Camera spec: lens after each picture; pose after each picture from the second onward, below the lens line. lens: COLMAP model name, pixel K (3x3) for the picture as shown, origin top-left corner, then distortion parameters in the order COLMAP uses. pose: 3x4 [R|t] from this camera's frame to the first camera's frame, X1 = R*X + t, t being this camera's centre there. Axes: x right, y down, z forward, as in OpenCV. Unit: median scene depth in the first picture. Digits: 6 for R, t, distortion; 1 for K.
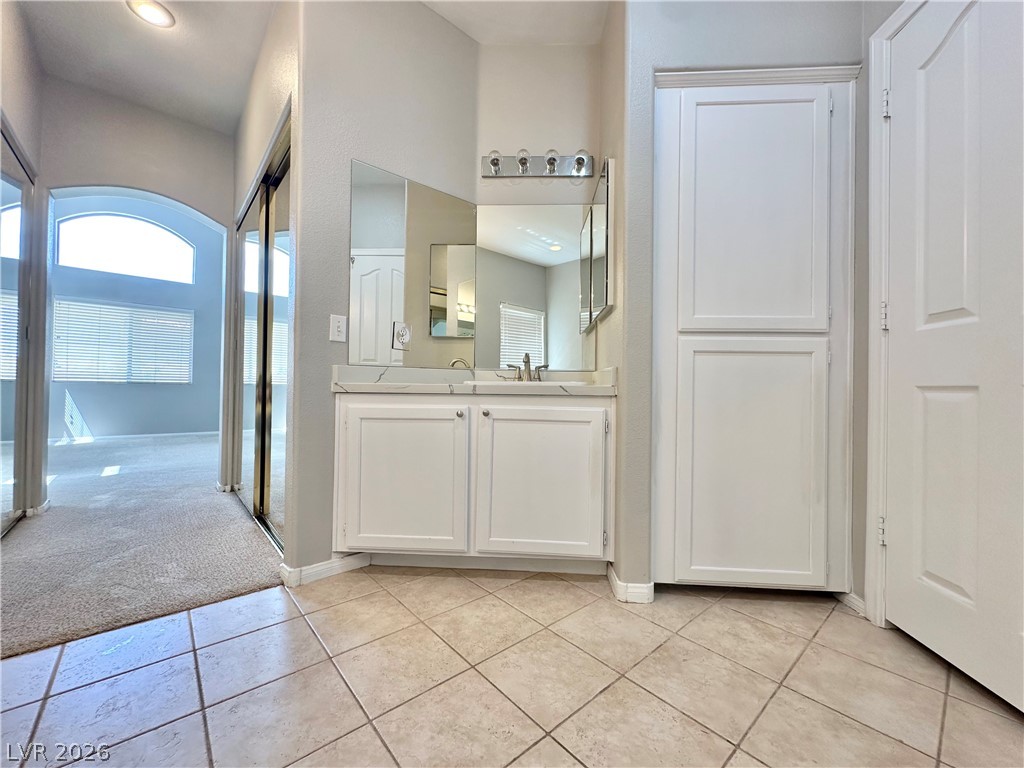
lens RADIAL K [[413.5, 0, 515.5], [0, 413.5, 385.6], [0, 0, 1]] dist [-0.001896, 0.001029]
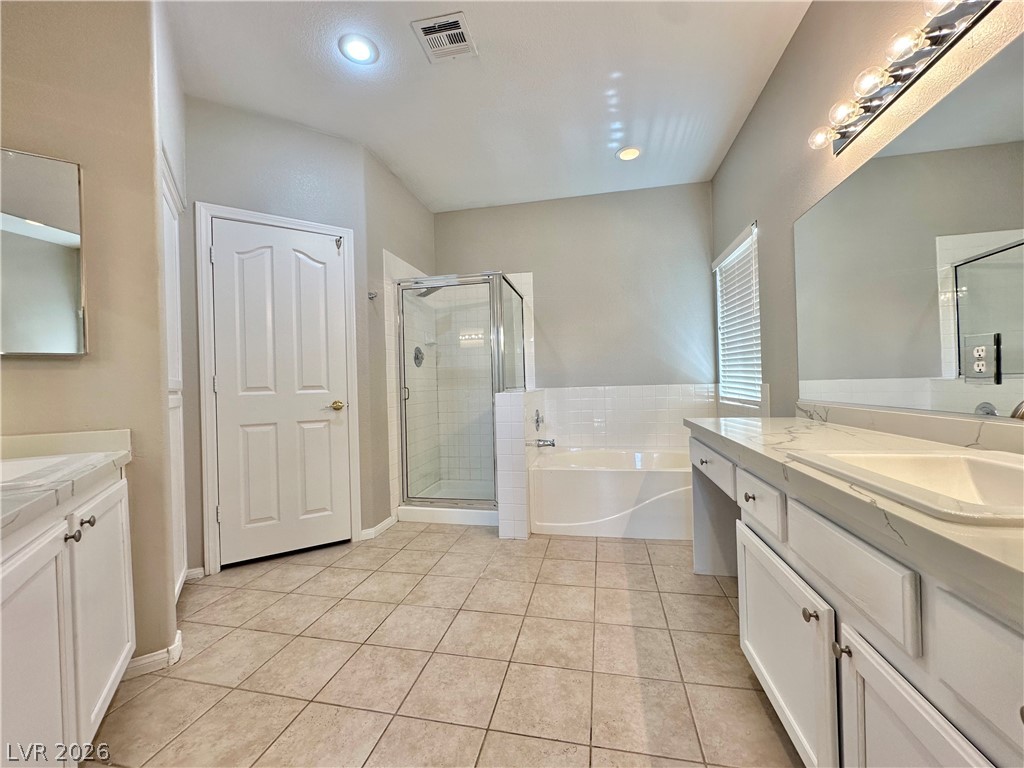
lens RADIAL K [[413.5, 0, 509.6], [0, 413.5, 385.0], [0, 0, 1]] dist [-0.001896, 0.001029]
pose [[-0.594534, 0.003791, 0.804061, -1.287153], [0.013969, 0.999887, 0.005614, -0.177836], [-0.803949, 0.014569, -0.594520, 1.173654]]
